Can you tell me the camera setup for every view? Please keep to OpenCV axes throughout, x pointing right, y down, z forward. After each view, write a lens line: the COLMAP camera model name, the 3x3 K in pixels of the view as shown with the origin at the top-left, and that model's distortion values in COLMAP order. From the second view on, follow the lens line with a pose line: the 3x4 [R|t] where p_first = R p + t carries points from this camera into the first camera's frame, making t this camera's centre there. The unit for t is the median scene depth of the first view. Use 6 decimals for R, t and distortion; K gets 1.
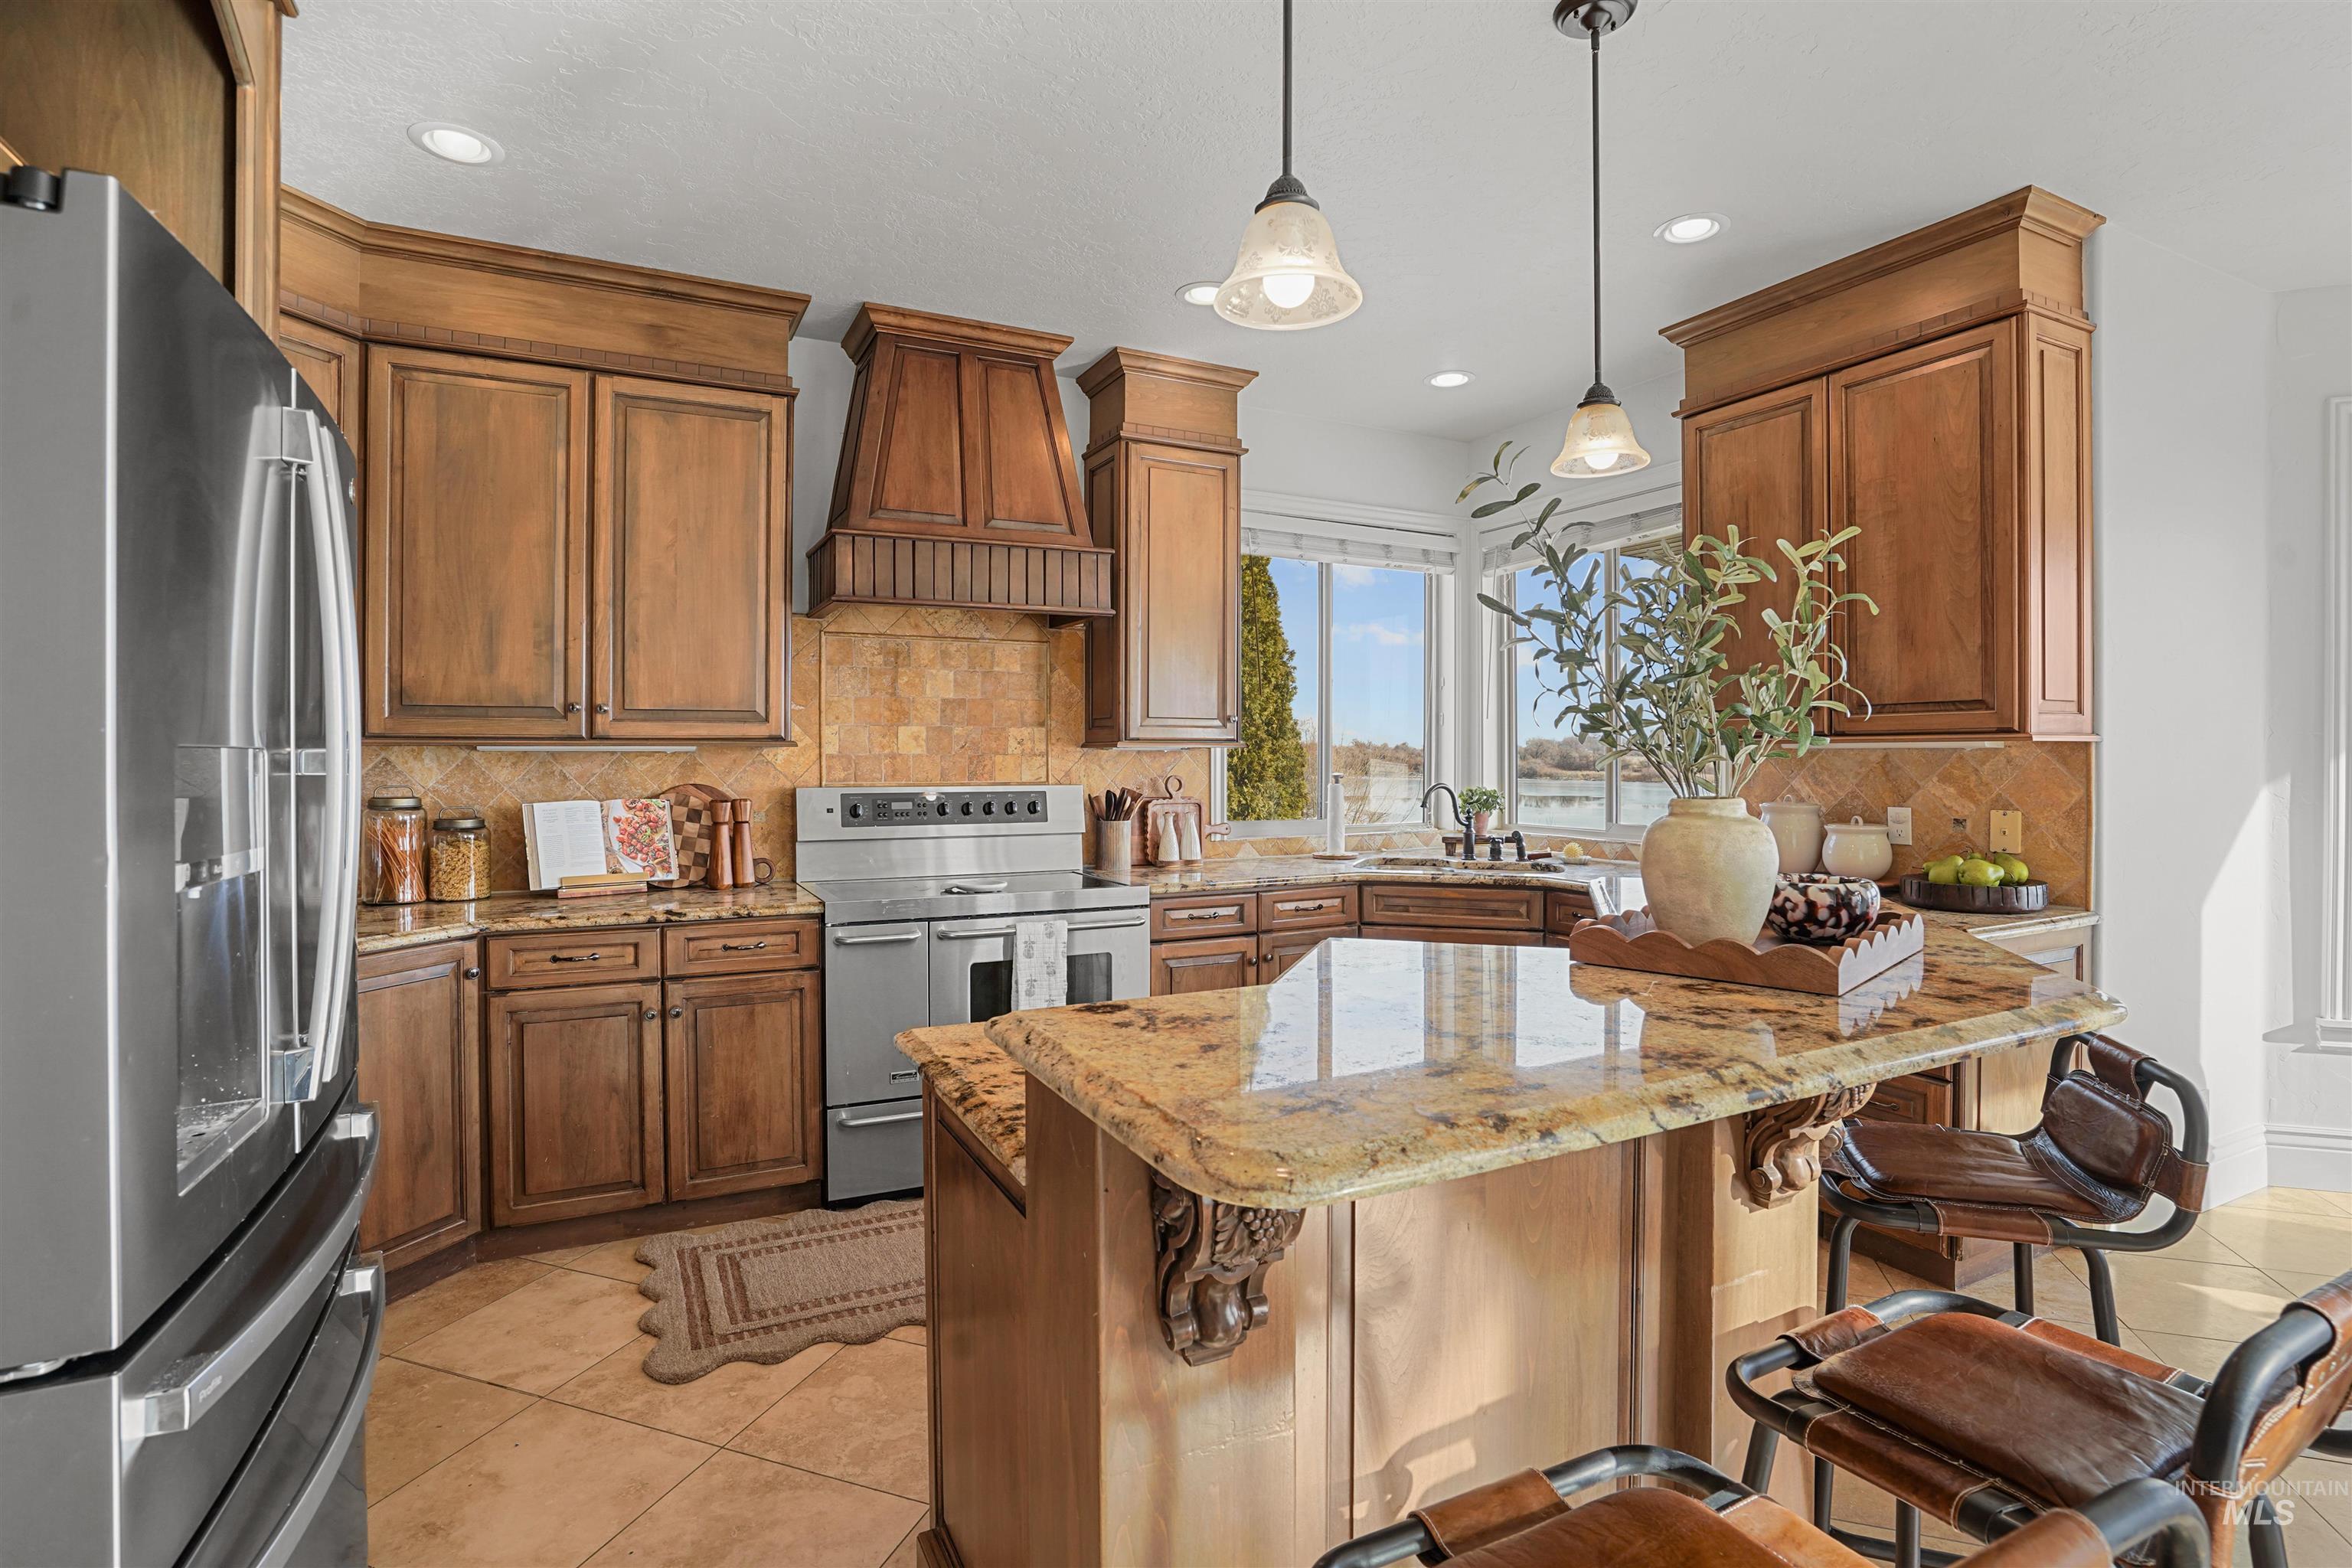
lens RADIAL K [[1095.6, 0, 1161.6], [0, 1095.6, 762.4], [0, 0, 1]] dist [-0.078973, 0.033656]
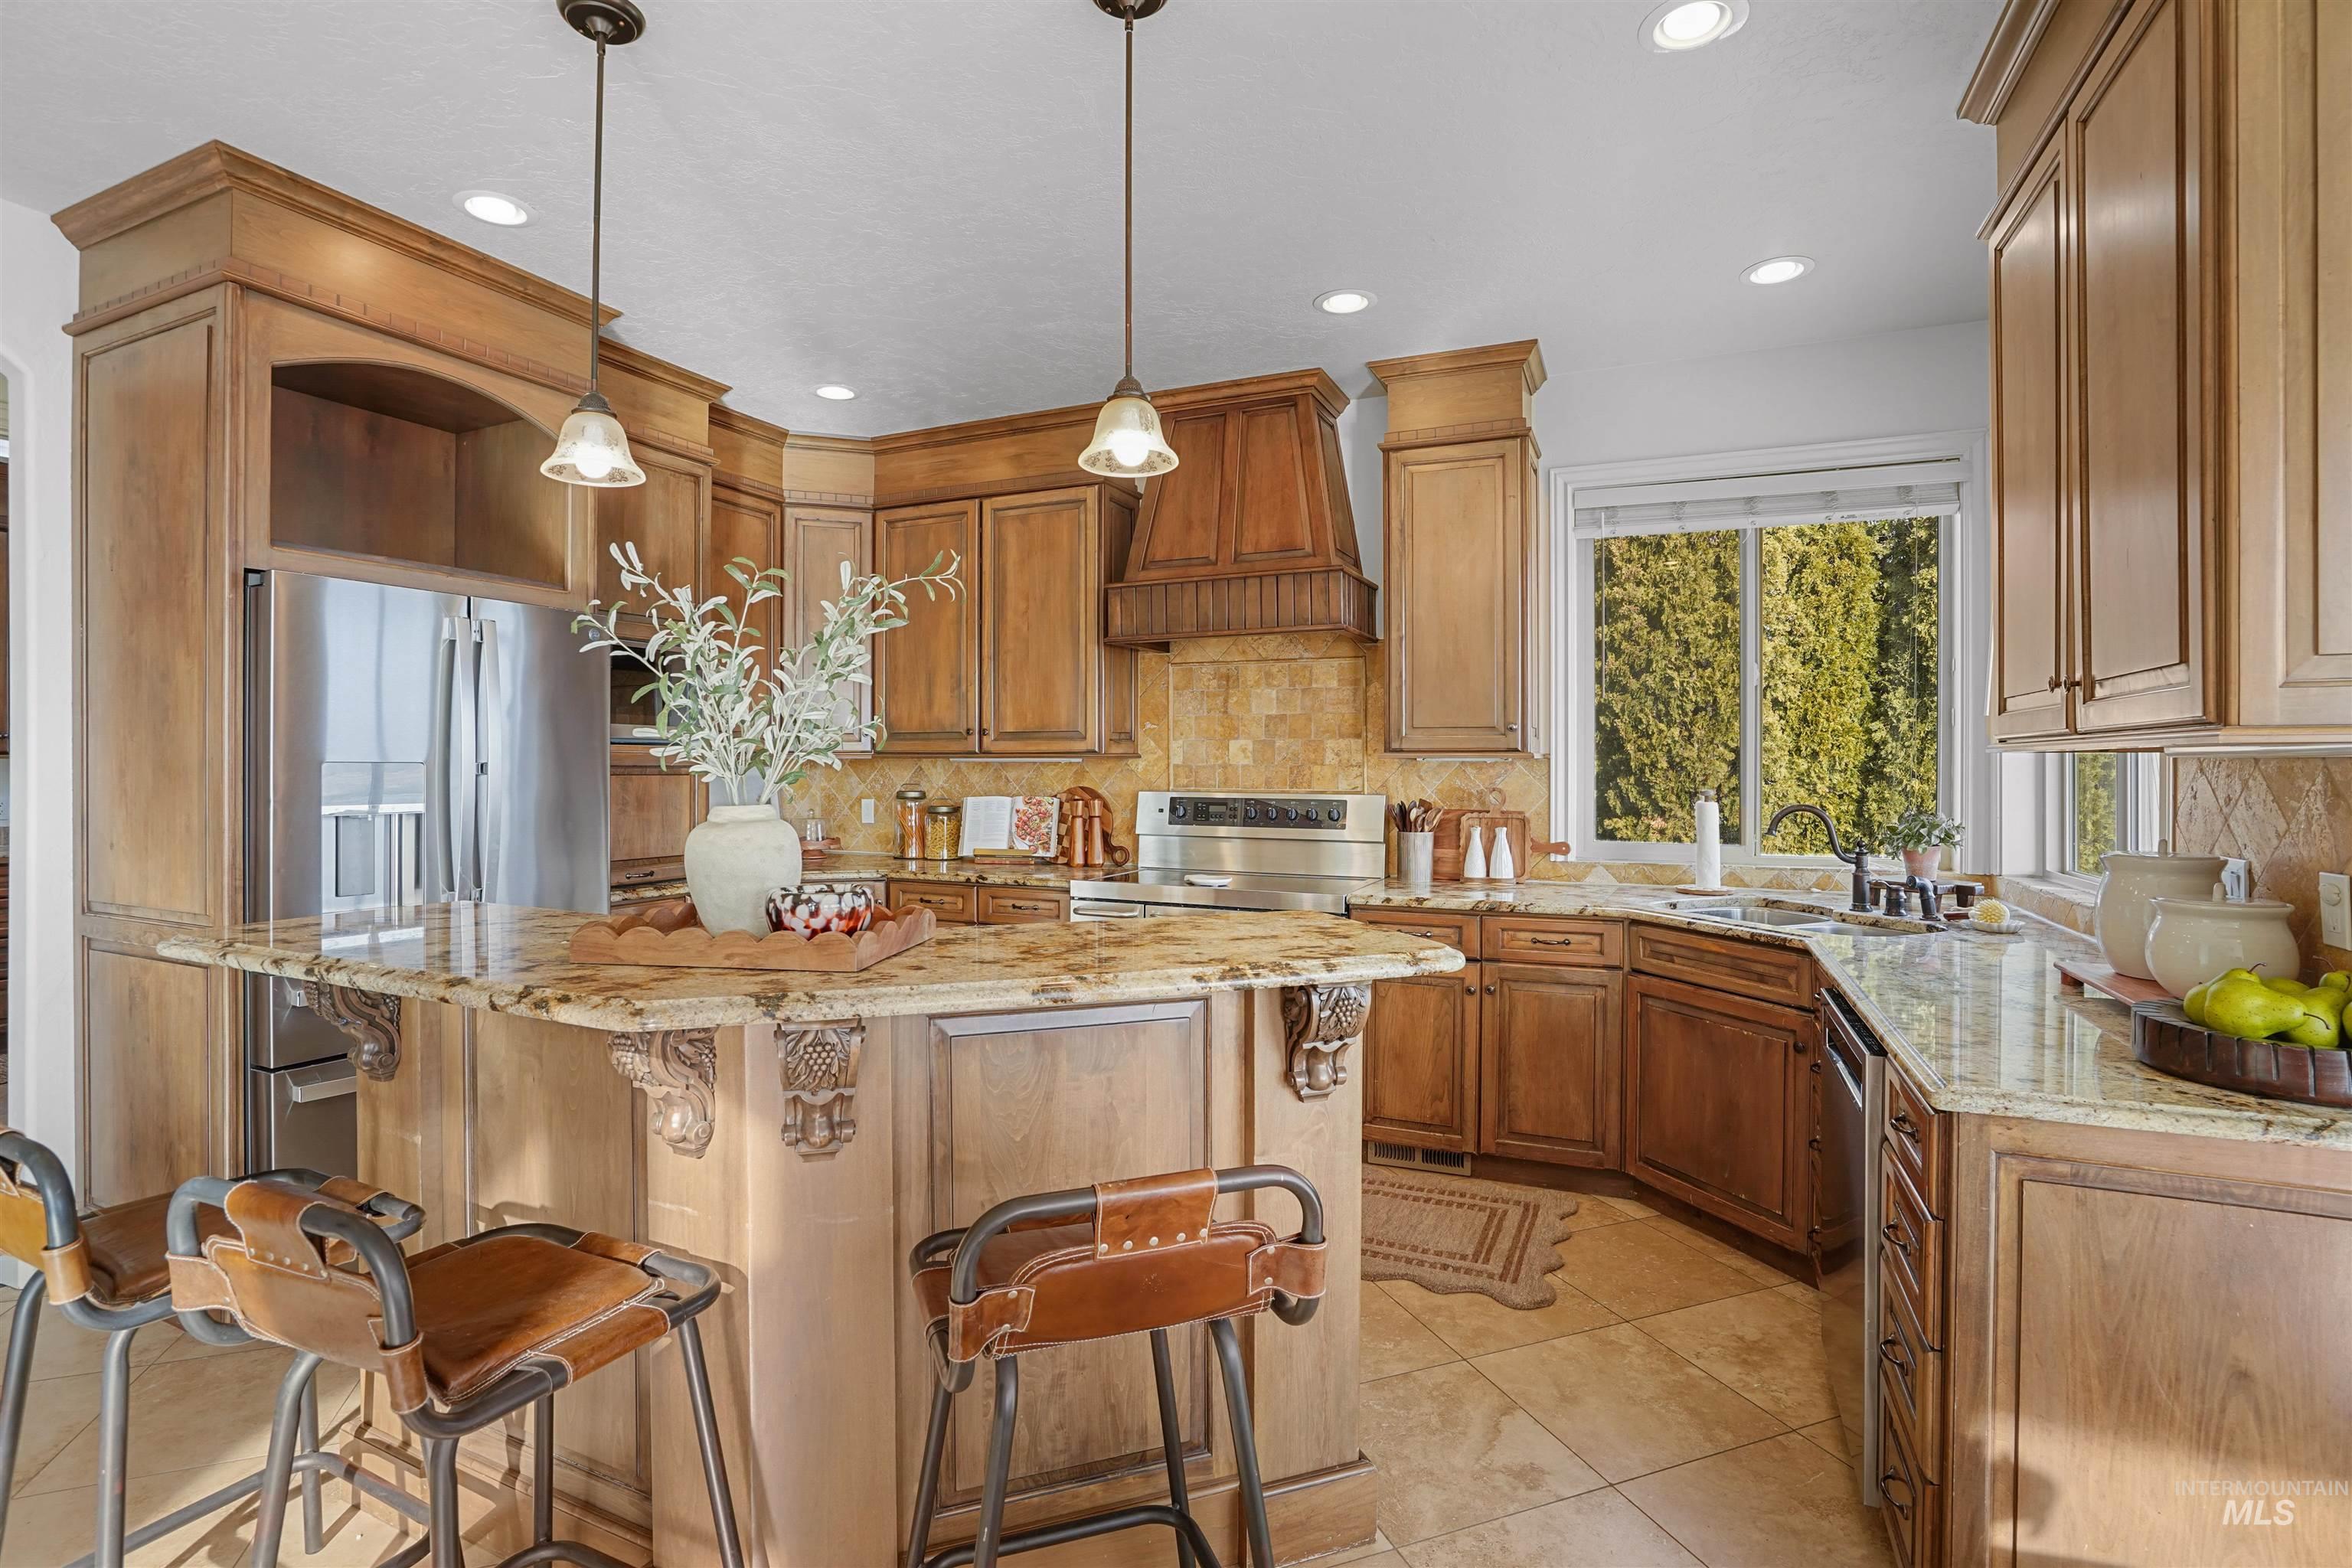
lens RADIAL K [[1095.6, 0, 1161.6], [0, 1095.6, 762.4], [0, 0, 1]] dist [-0.078973, 0.033656]
pose [[0.632008, 0.000757, -0.774962, 0.653234], [-0.007271, 0.999961, -0.004952, -0.003706], [0.774928, 0.008764, 0.631989, 0.226640]]
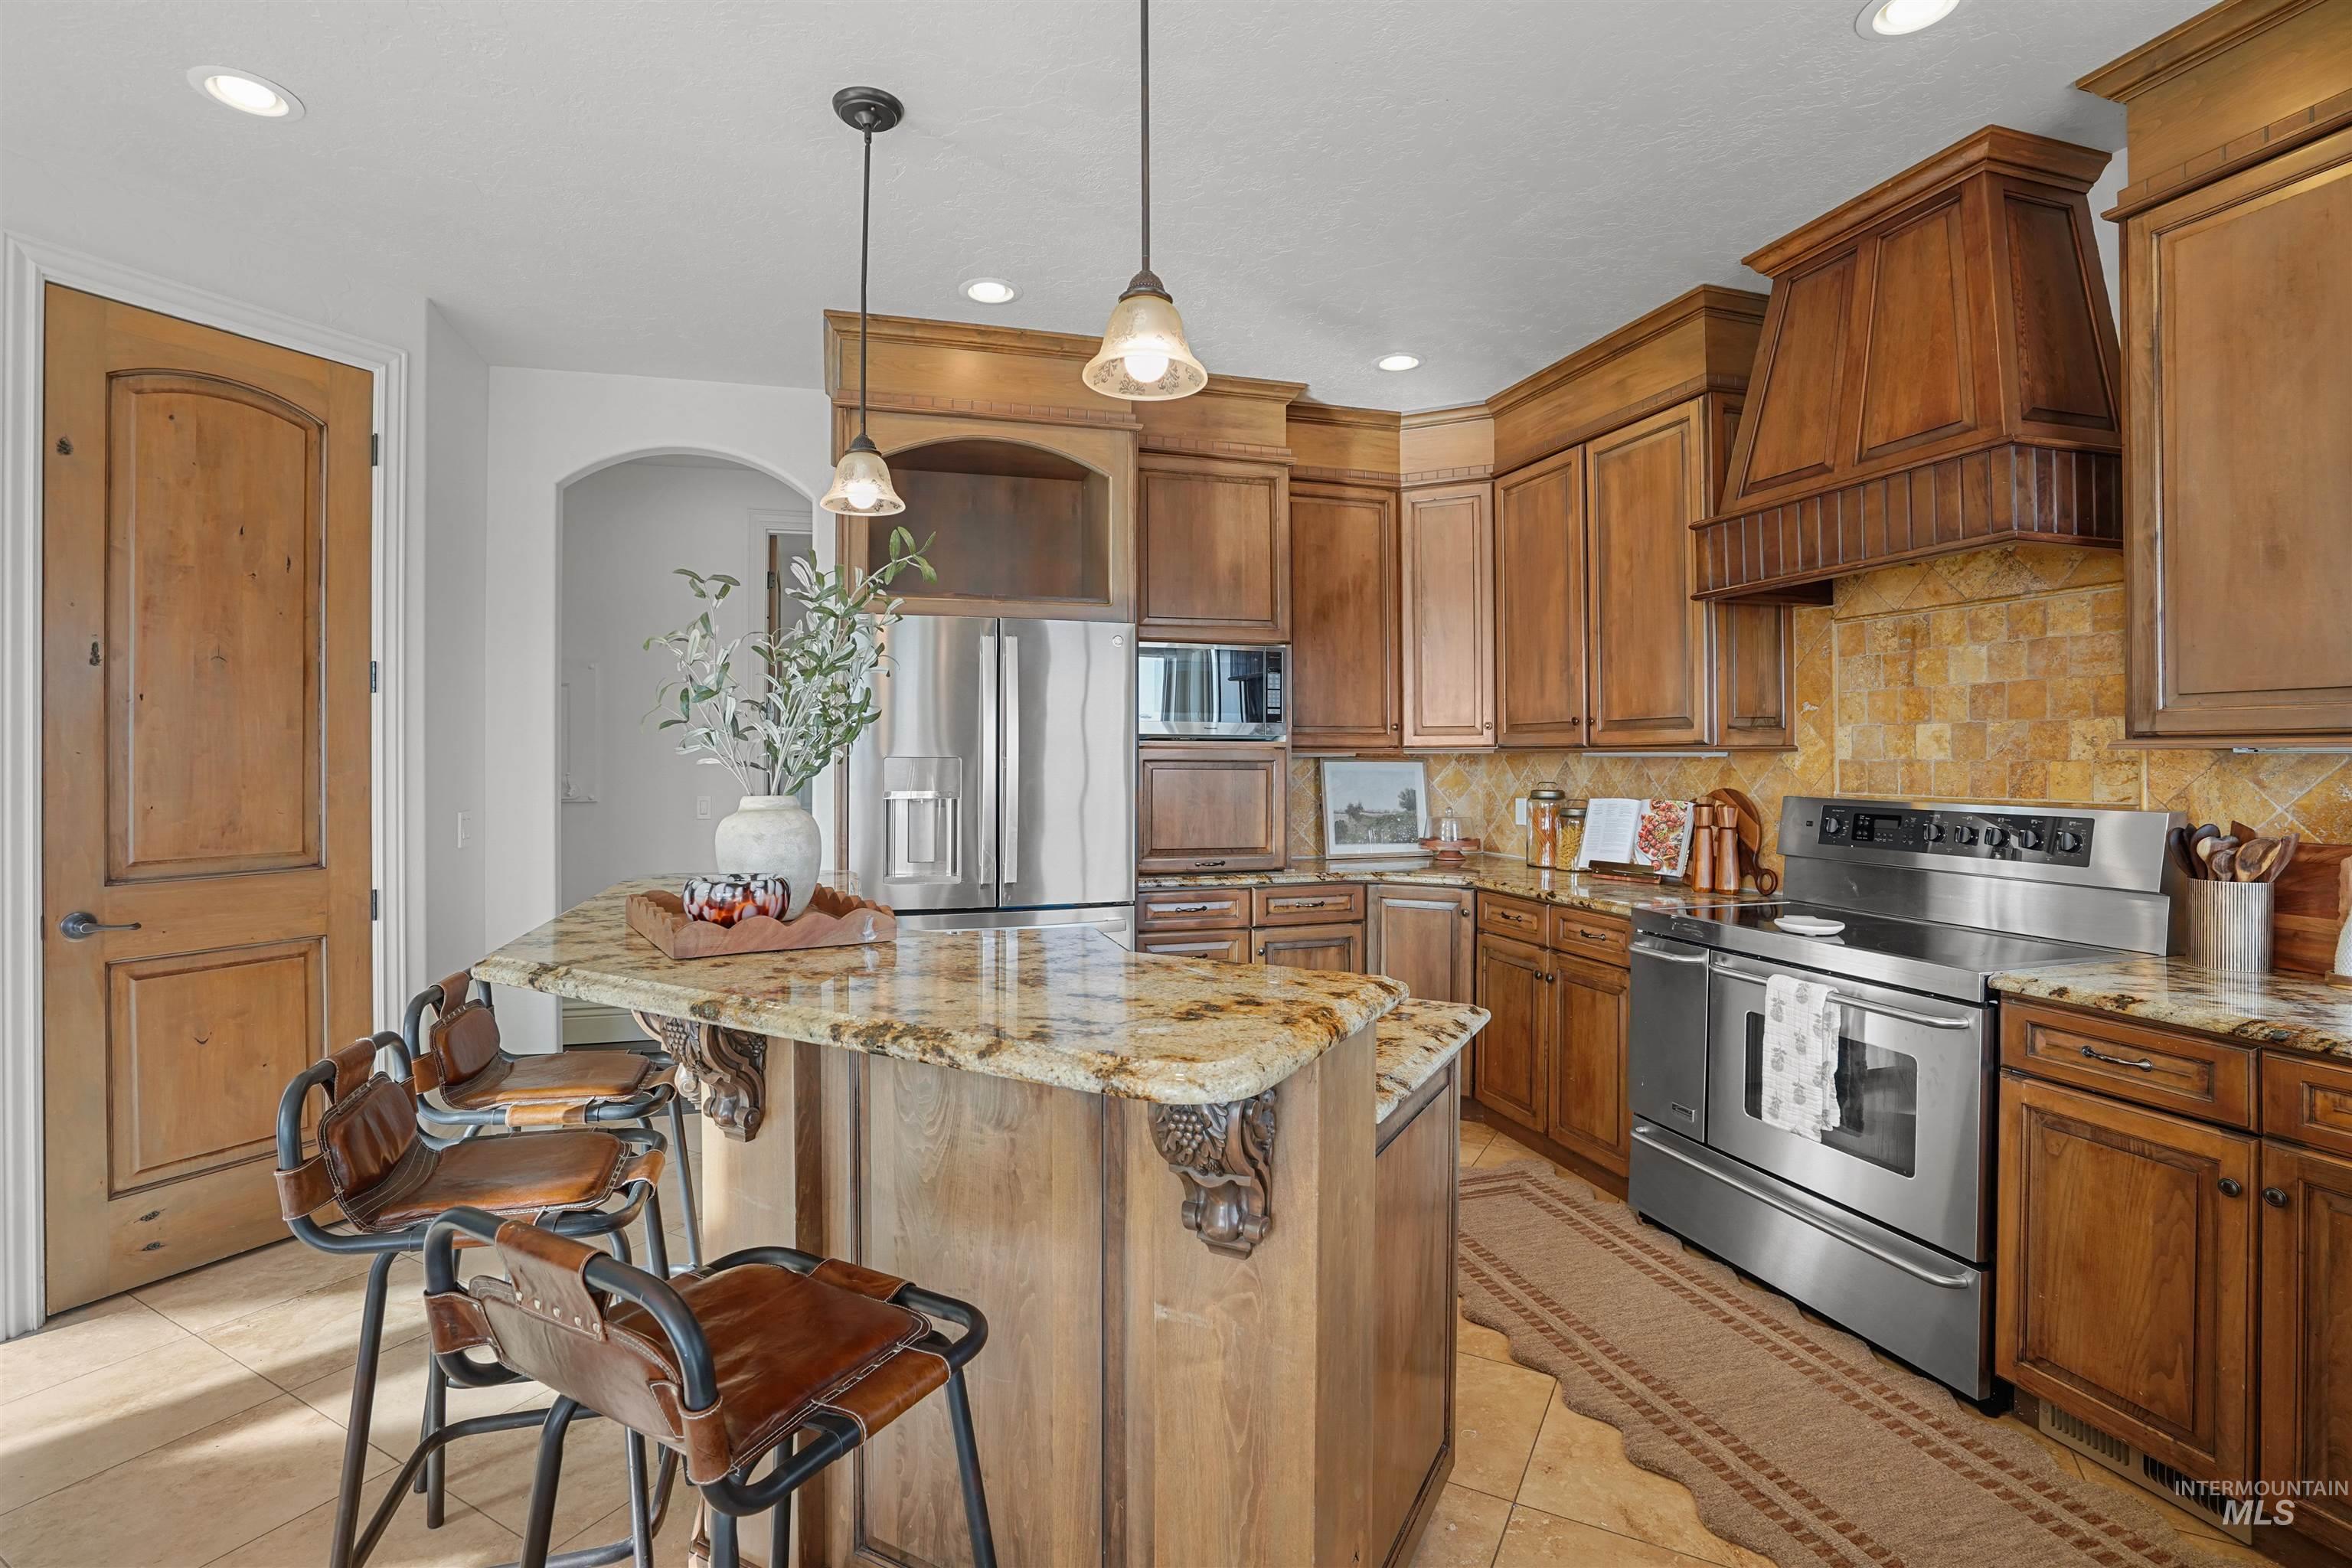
lens RADIAL K [[1095.6, 0, 1161.6], [0, 1095.6, 762.4], [0, 0, 1]] dist [-0.078973, 0.033656]
pose [[-0.166125, 0.003621, -0.986098, 0.645016], [-0.007558, 0.999959, 0.004945, -0.005839], [0.986076, 0.008275, -0.166091, 0.630706]]
